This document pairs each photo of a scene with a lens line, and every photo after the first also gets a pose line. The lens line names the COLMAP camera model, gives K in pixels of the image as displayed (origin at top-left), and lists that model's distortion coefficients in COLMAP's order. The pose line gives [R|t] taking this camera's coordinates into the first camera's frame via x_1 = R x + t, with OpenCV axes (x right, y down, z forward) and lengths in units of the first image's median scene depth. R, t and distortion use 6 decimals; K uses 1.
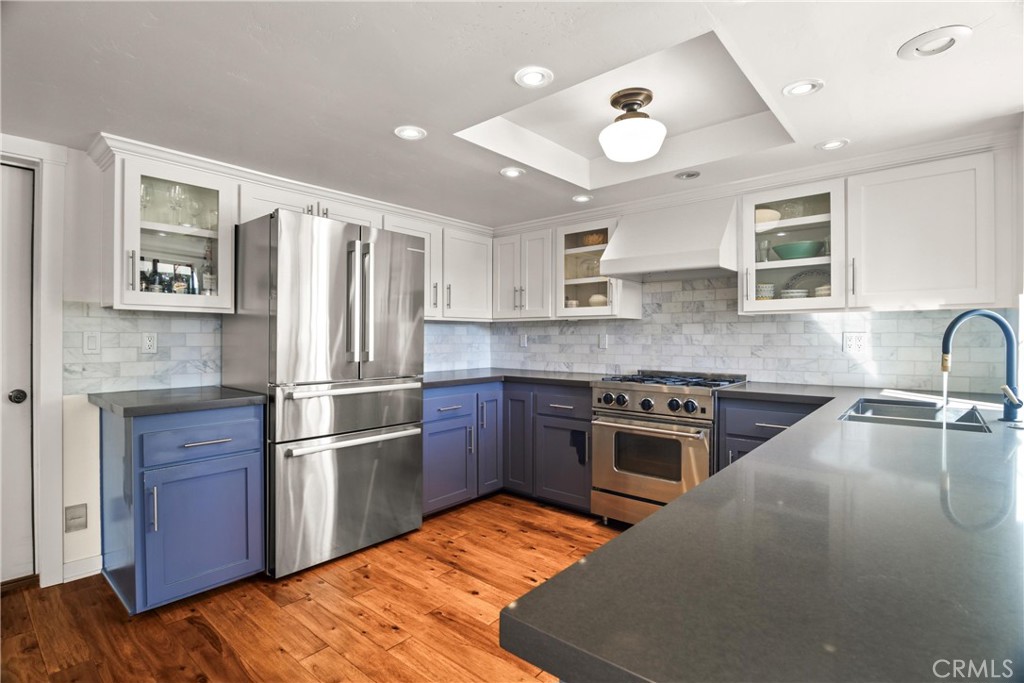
lens RADIAL K [[495.8, 0, 513.1], [0, 495.8, 338.7], [0, 0, 1]] dist [-0.004472, -0.004680]
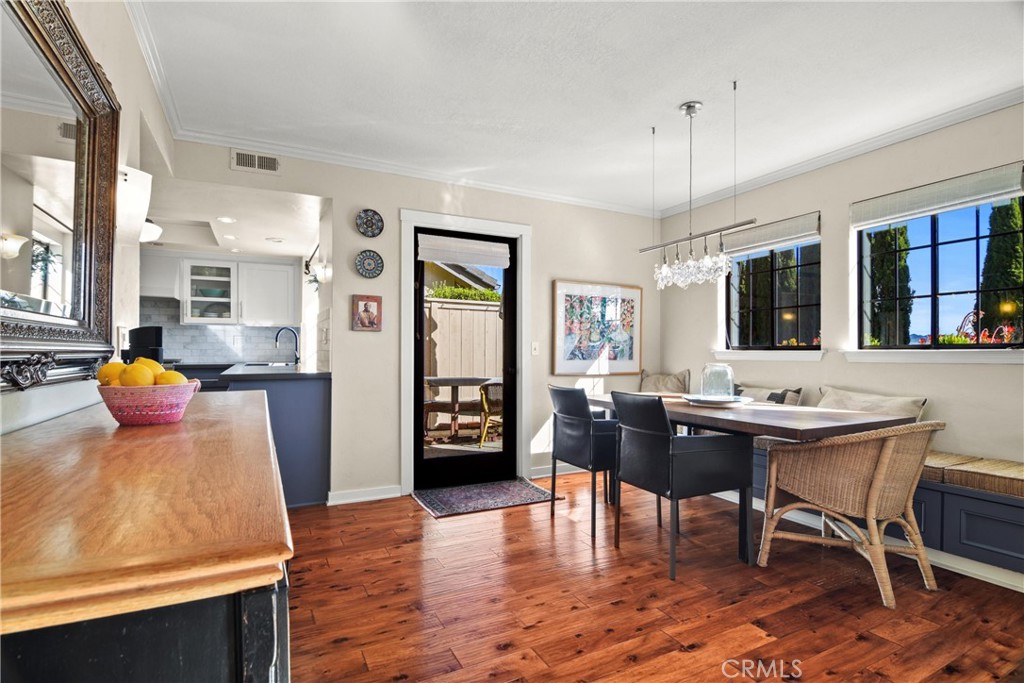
lens RADIAL K [[495.8, 0, 508.4], [0, 495.8, 350.6], [0, 0, 1]] dist [-0.004472, -0.004680]
pose [[0.396037, 0.001960, 0.918232, -0.687157], [-0.001925, 0.999997, -0.001304, 0.044213], [-0.918232, -0.001251, 0.396040, -0.764651]]
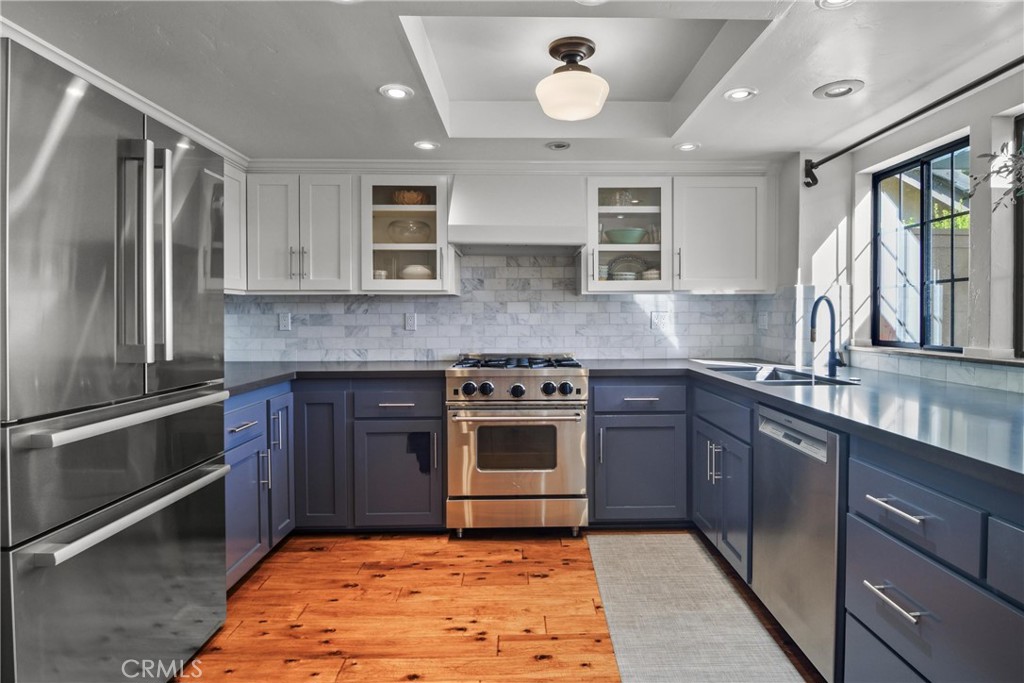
lens RADIAL K [[542.0, 0, 532.1], [0, 542.0, 327.4], [0, 0, 1]] dist [-0.005199, -0.004934]
pose [[0.738683, -0.015035, 0.673886, -0.352611], [0.004943, 0.999845, 0.016889, 0.000499], [-0.674035, -0.009144, 0.738643, 0.242391]]
